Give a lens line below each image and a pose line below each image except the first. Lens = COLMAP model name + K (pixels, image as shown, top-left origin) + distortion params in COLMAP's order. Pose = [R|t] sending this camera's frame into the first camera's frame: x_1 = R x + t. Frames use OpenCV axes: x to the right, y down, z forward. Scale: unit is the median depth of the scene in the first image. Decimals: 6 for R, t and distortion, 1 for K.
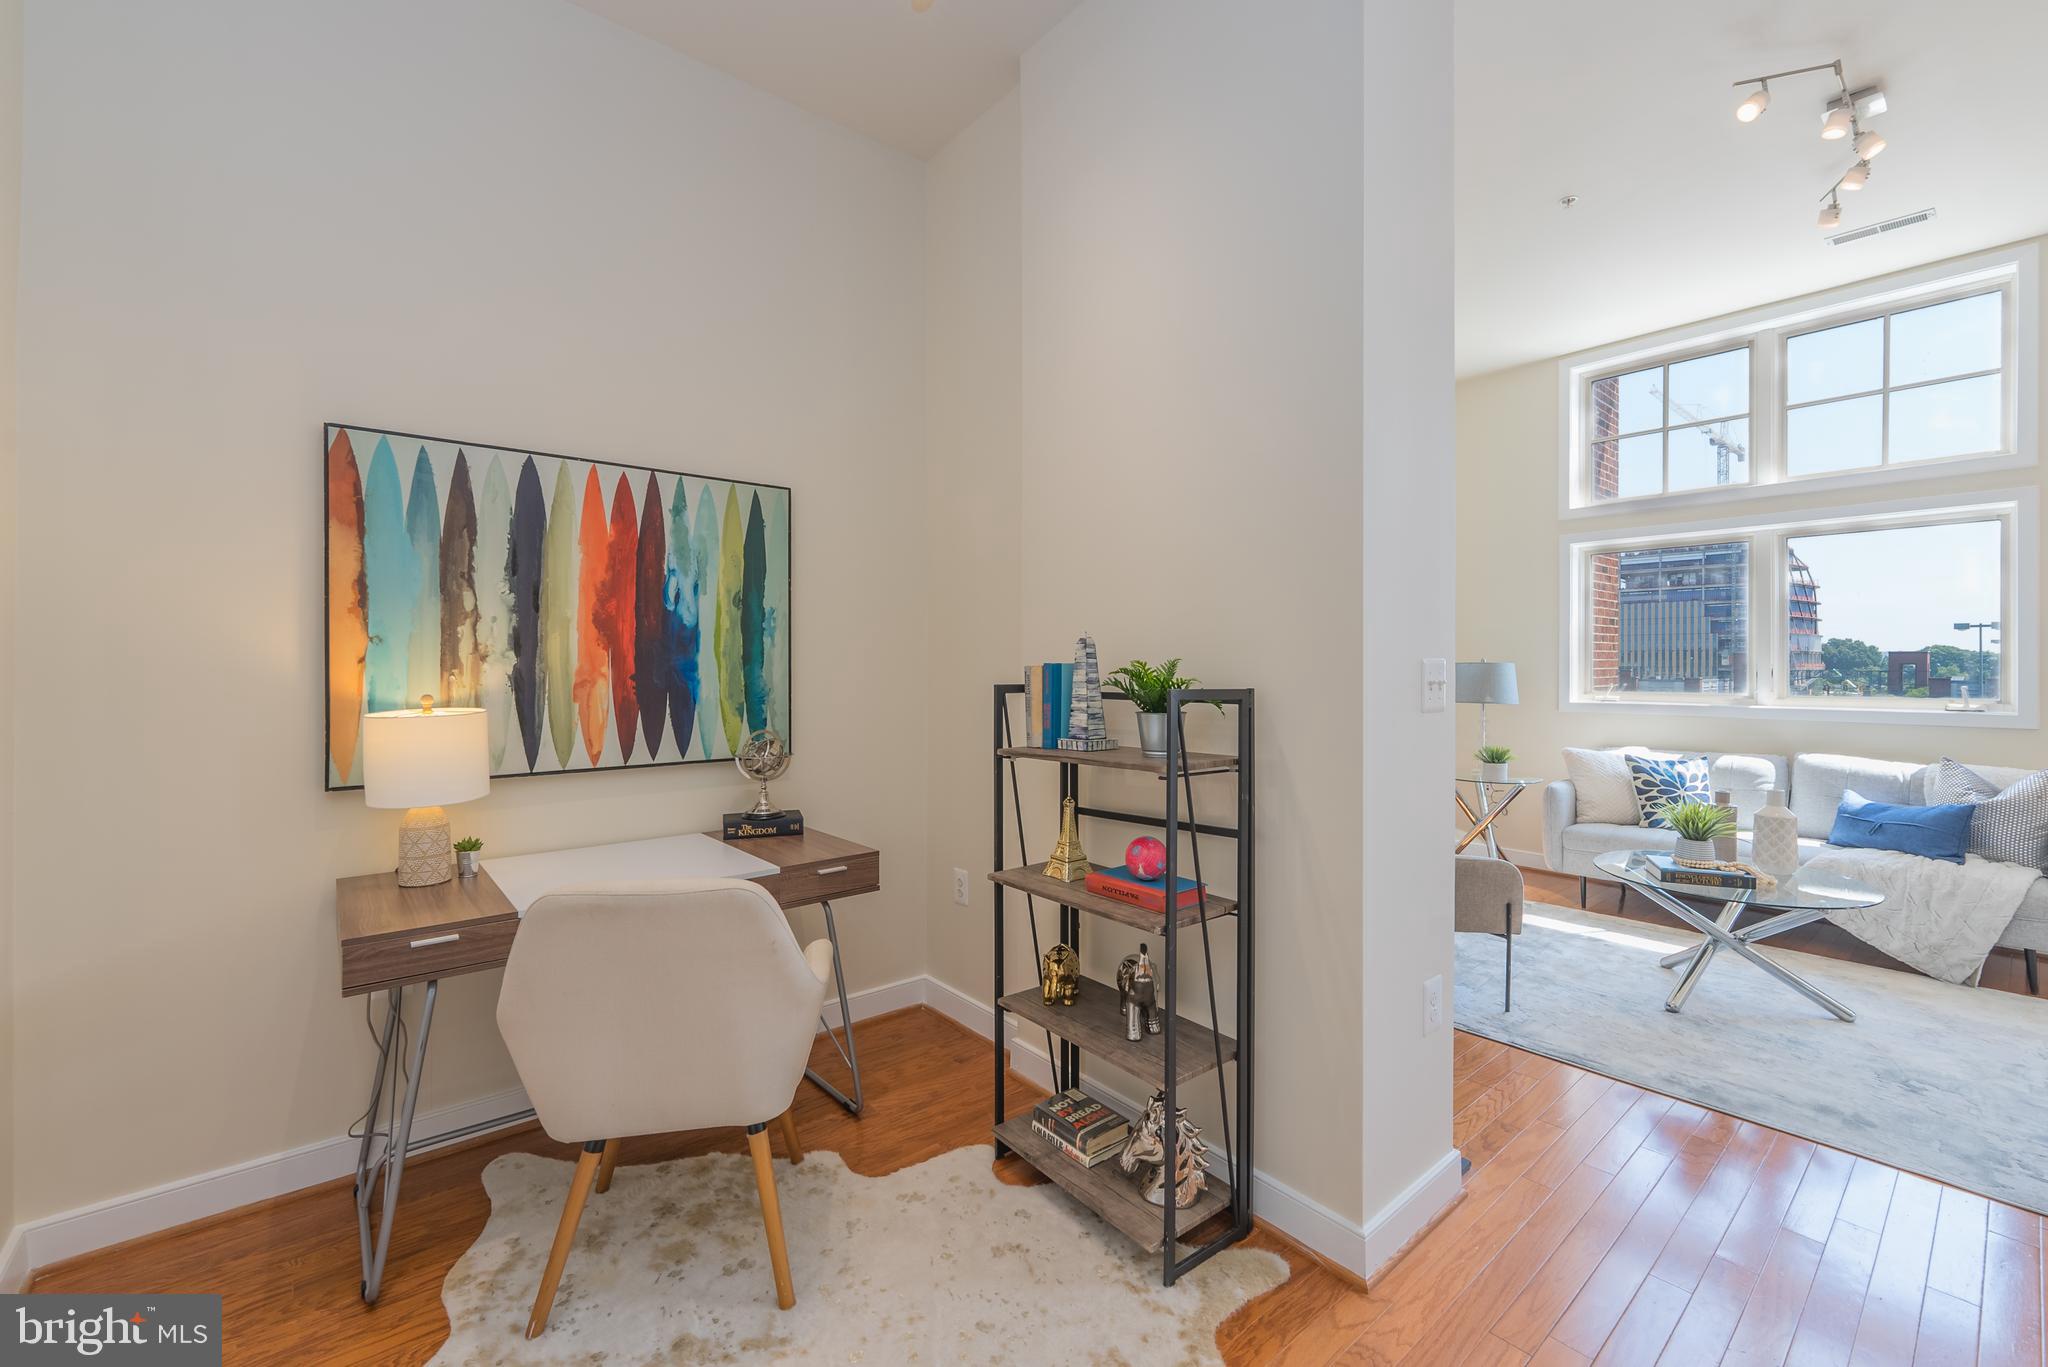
lens RADIAL K [[833.7, 0, 1022.3], [0, 833.7, 666.7], [0, 0, 1]] dist [-0.000624, -0.000781]
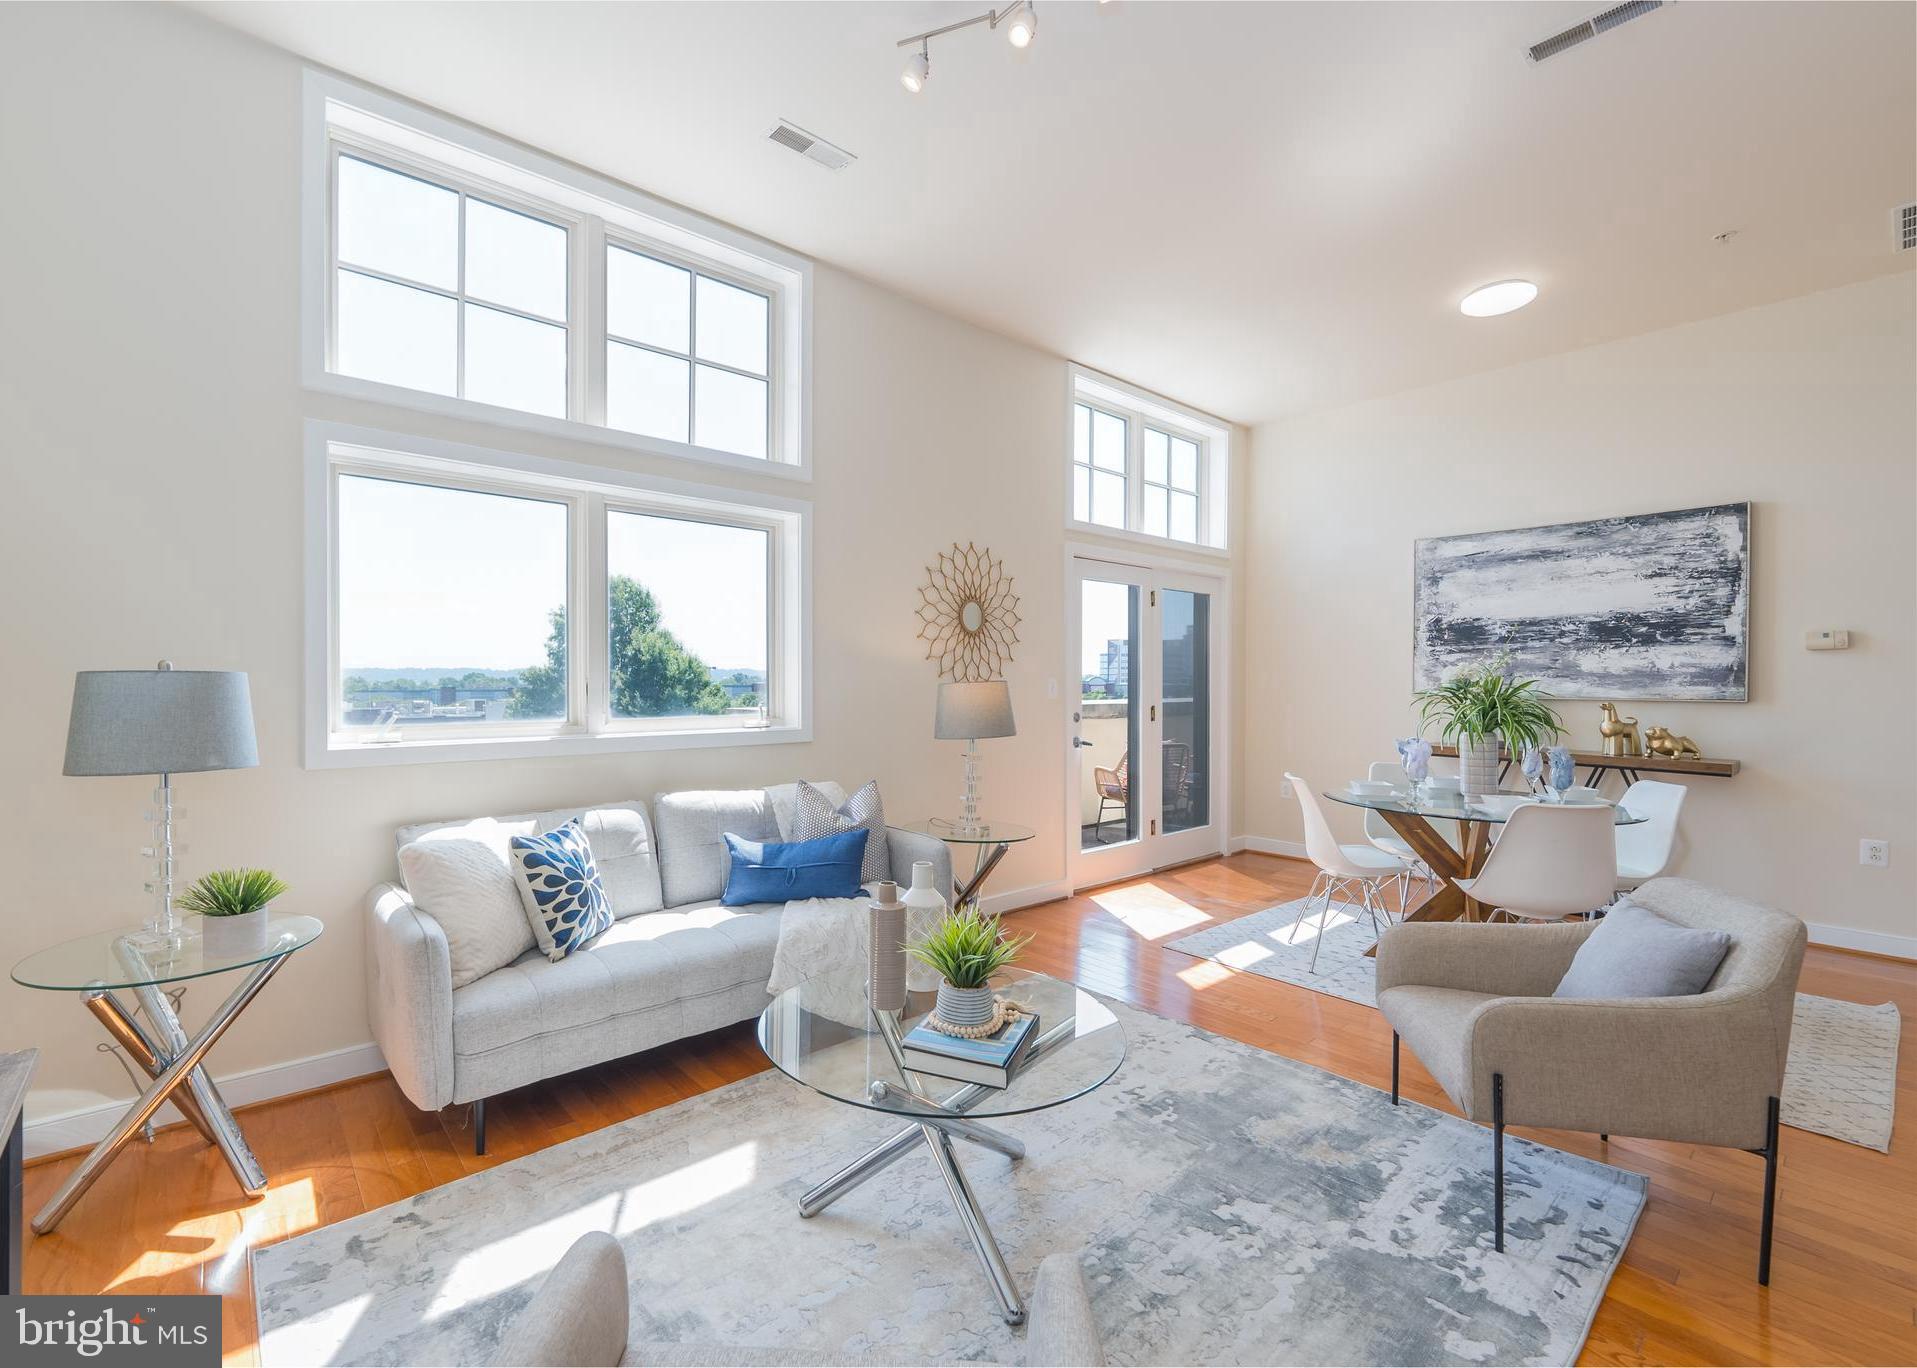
lens RADIAL K [[832.5, 0, 899.8], [0, 832.5, 683.7], [0, 0, 1]] dist [0.006240, -0.001171]
pose [[-0.002899, -0.006992, 0.999971, 0.276361], [-0.001277, 0.999975, 0.006988, -0.004633], [-0.999995, -0.001256, -0.002908, 1.255300]]
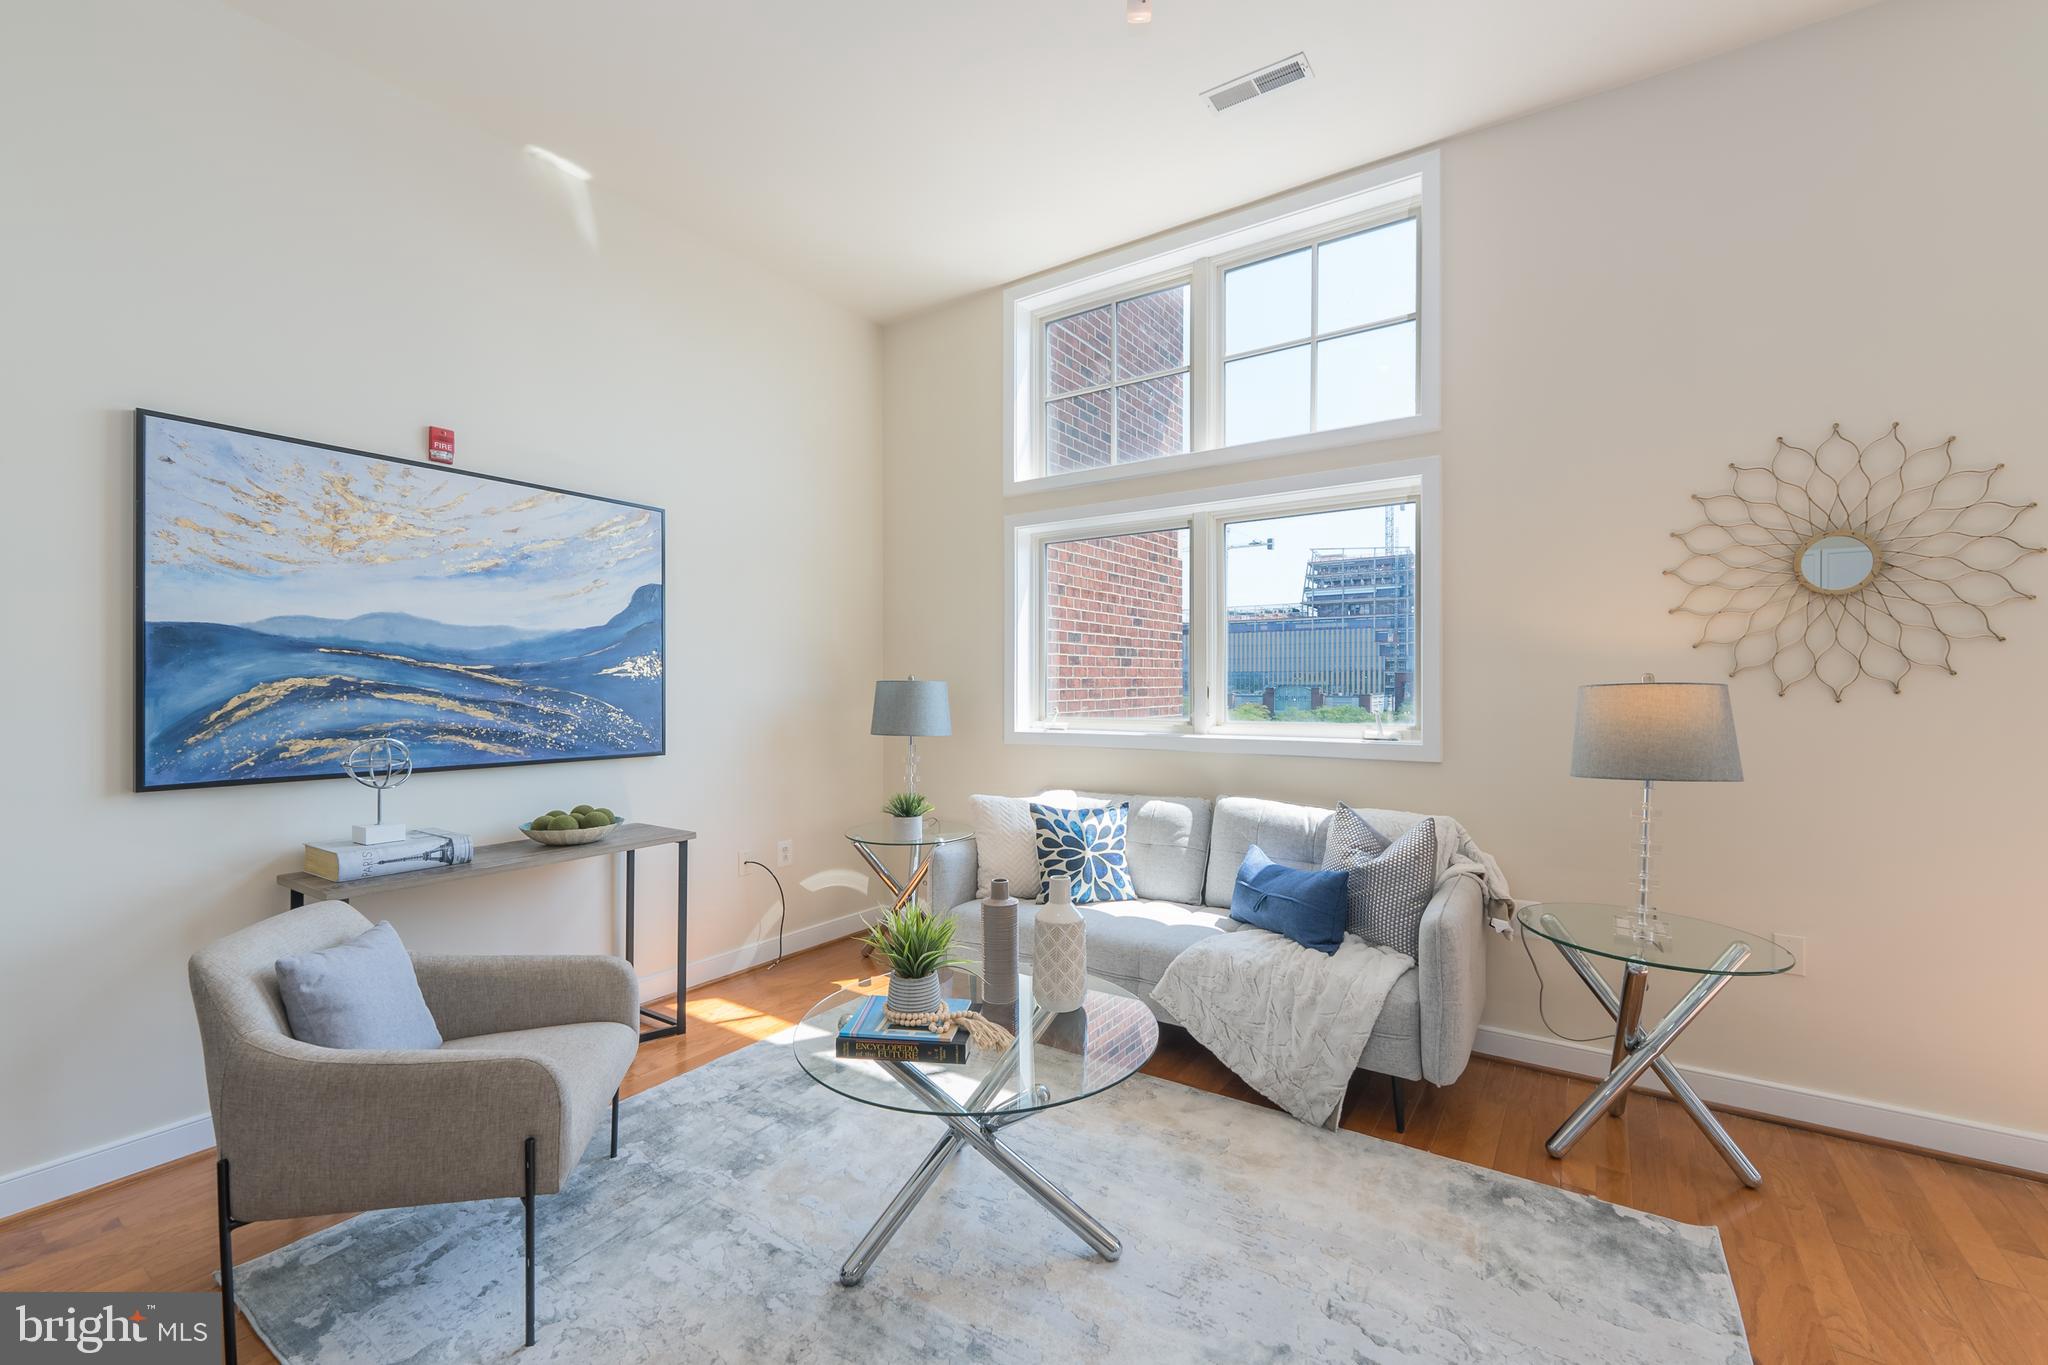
lens RADIAL K [[833.7, 0, 1024.8], [0, 833.7, 689.4], [0, 0, 1]] dist [-0.000624, -0.000781]
pose [[0.960046, -0.005165, 0.279796, 0.865561], [0.004063, 0.999982, 0.004519, -0.000009], [-0.279814, -0.003201, 0.960049, 0.484234]]
